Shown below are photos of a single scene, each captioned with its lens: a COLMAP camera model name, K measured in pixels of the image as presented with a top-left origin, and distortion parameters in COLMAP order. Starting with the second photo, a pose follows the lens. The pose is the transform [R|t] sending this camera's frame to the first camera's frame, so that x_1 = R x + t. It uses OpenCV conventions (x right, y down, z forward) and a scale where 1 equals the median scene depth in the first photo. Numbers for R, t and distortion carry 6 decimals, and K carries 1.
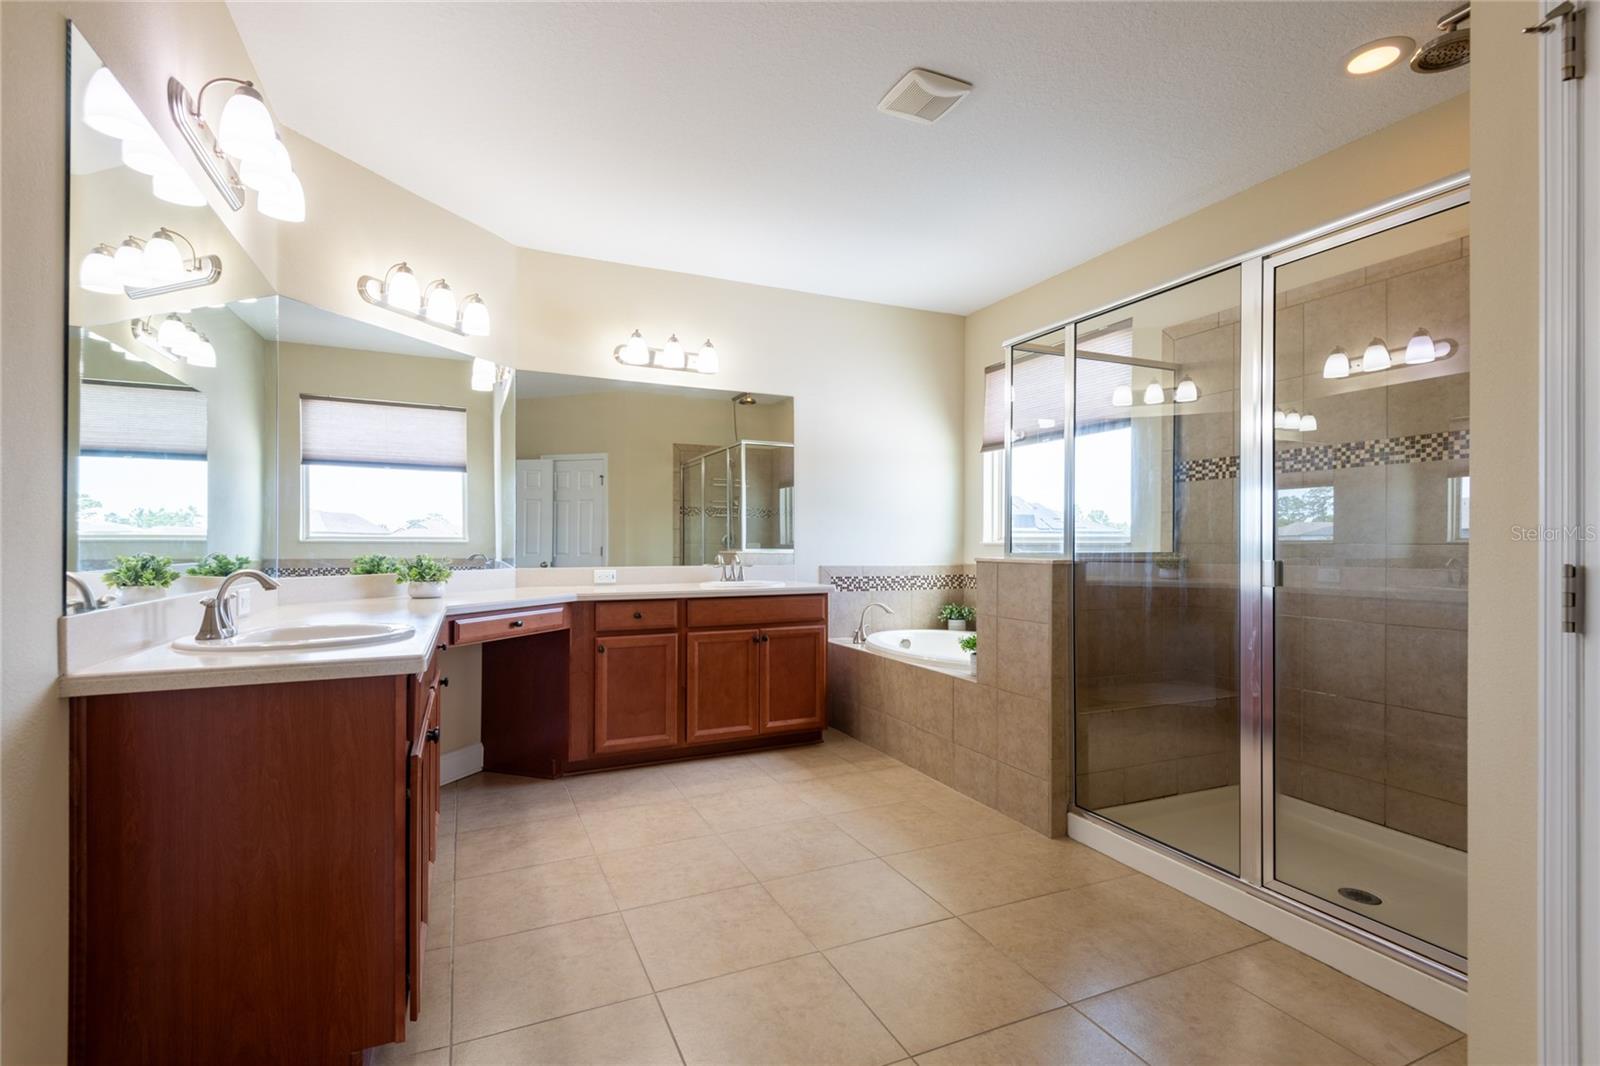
lens RADIAL K [[735.6, 0, 802.5], [0, 735.6, 542.7], [0, 0, 1]] dist [-0.001465, -0.000852]
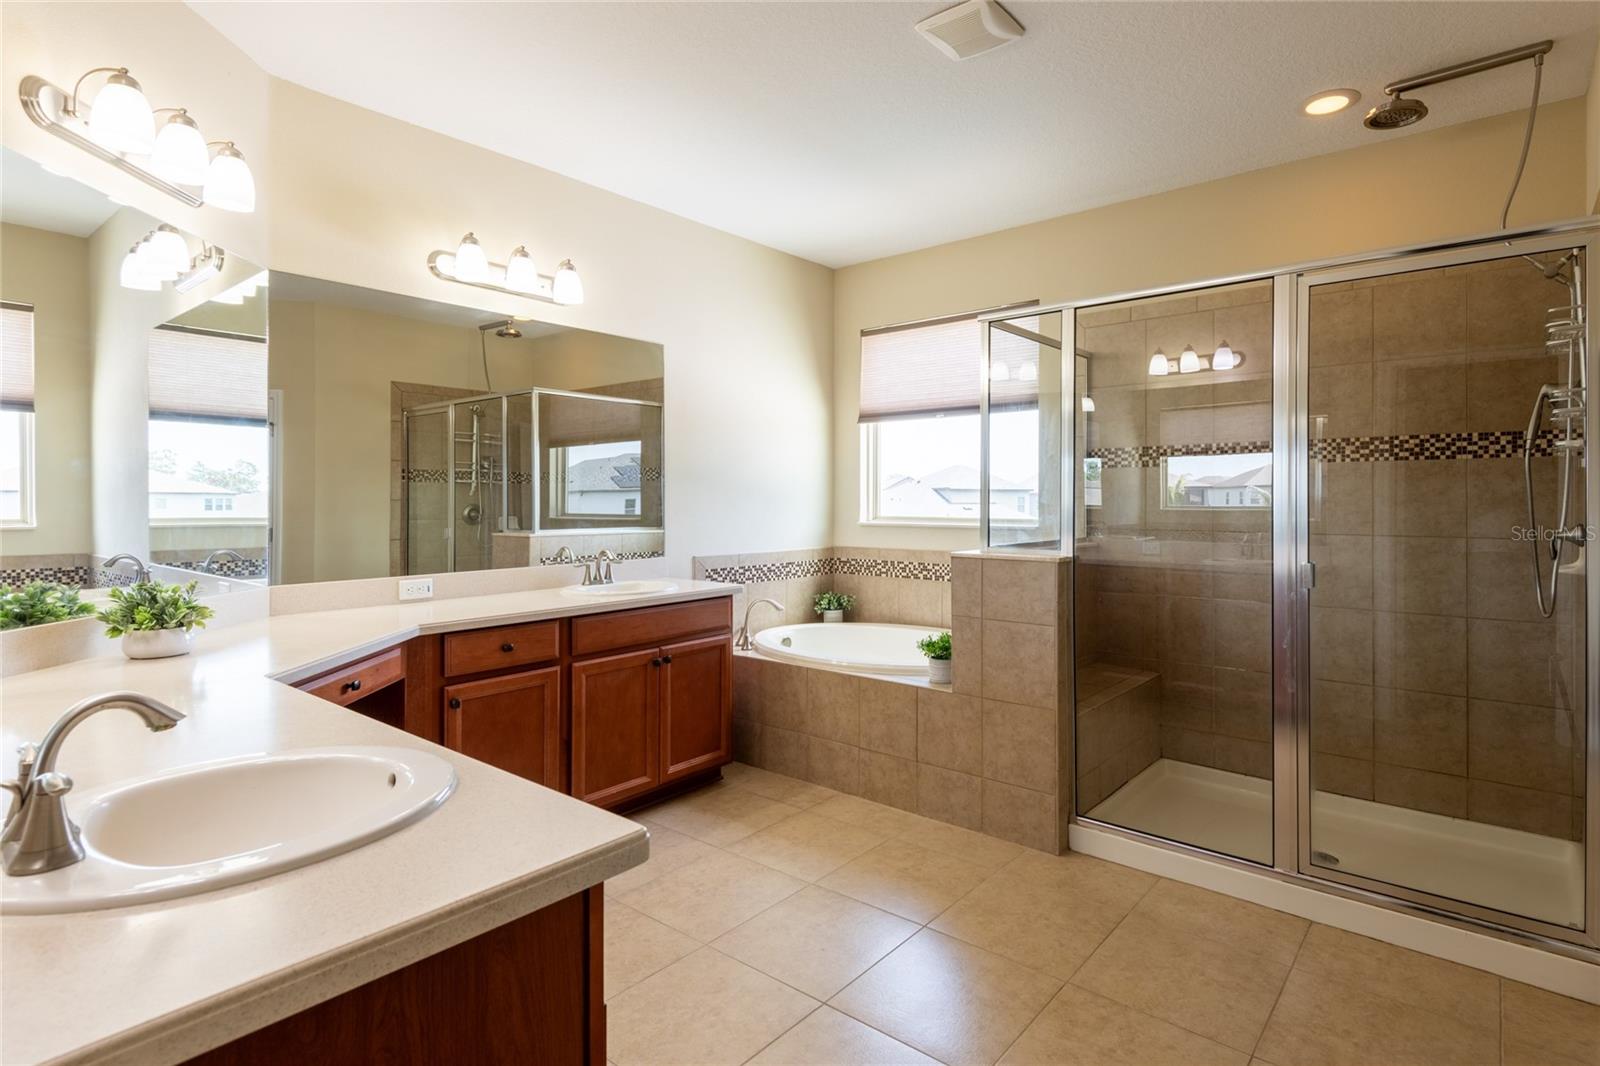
lens RADIAL K [[805.5, 0, 874.0], [0, 805.5, 497.9], [0, 0, 1]] dist [0.040104, -0.032602]
pose [[0.882020, -0.001585, 0.471210, -0.275054], [0.001293, 0.999999, 0.000943, -0.042504], [-0.471211, -0.000223, 0.882021, 0.154487]]
